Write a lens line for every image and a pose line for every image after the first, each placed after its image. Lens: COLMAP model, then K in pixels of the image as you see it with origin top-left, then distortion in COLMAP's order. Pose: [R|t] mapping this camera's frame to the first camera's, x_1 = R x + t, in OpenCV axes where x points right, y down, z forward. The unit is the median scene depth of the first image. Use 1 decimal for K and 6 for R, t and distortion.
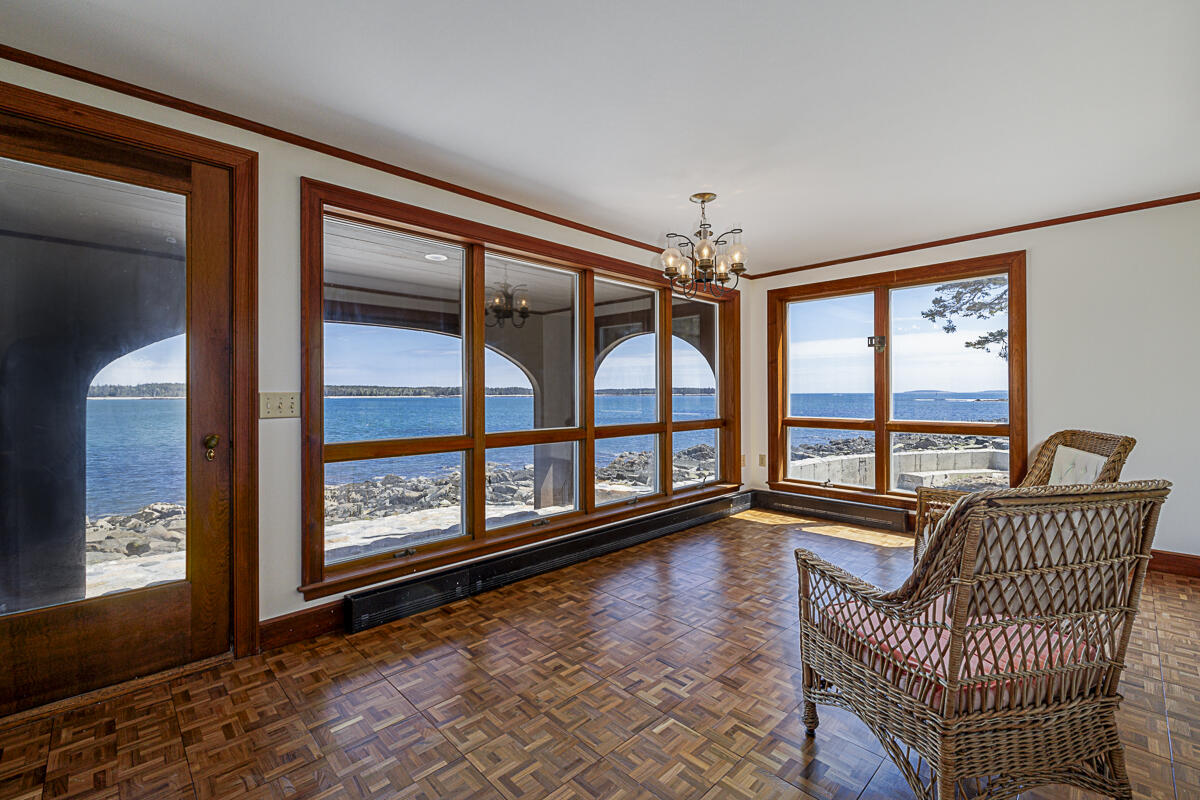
lens RADIAL K [[513.7, 0, 600.0], [0, 513.7, 400.0], [0, 0, 1]] dist [0.000002, -0.000057]
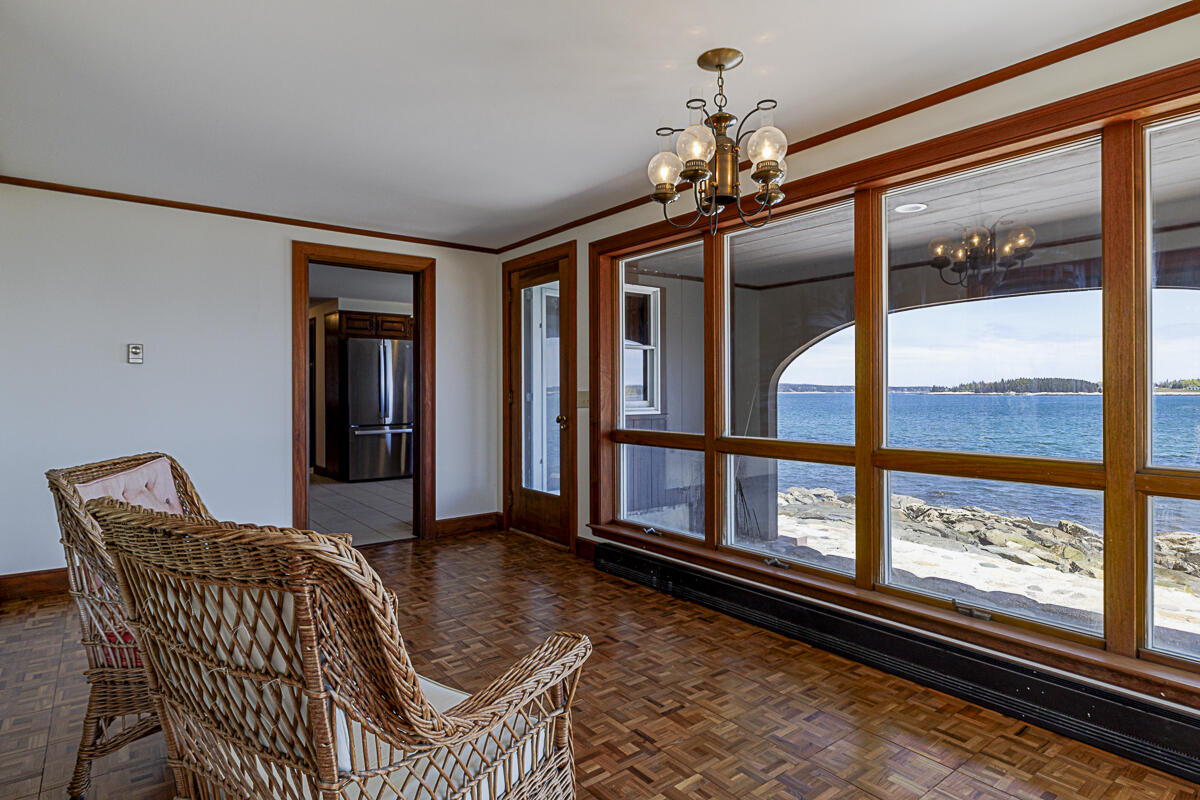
lens RADIAL K [[645.2, 0, 600.0], [0, 645.2, 400.0], [0, 0, 1]] dist [-0.001705, -0.000412]
pose [[-0.114217, 0.013270, -0.993367, 0.858641], [-0.012274, 0.999816, 0.014768, -0.010605], [0.993380, 0.013879, -0.114033, 0.857842]]
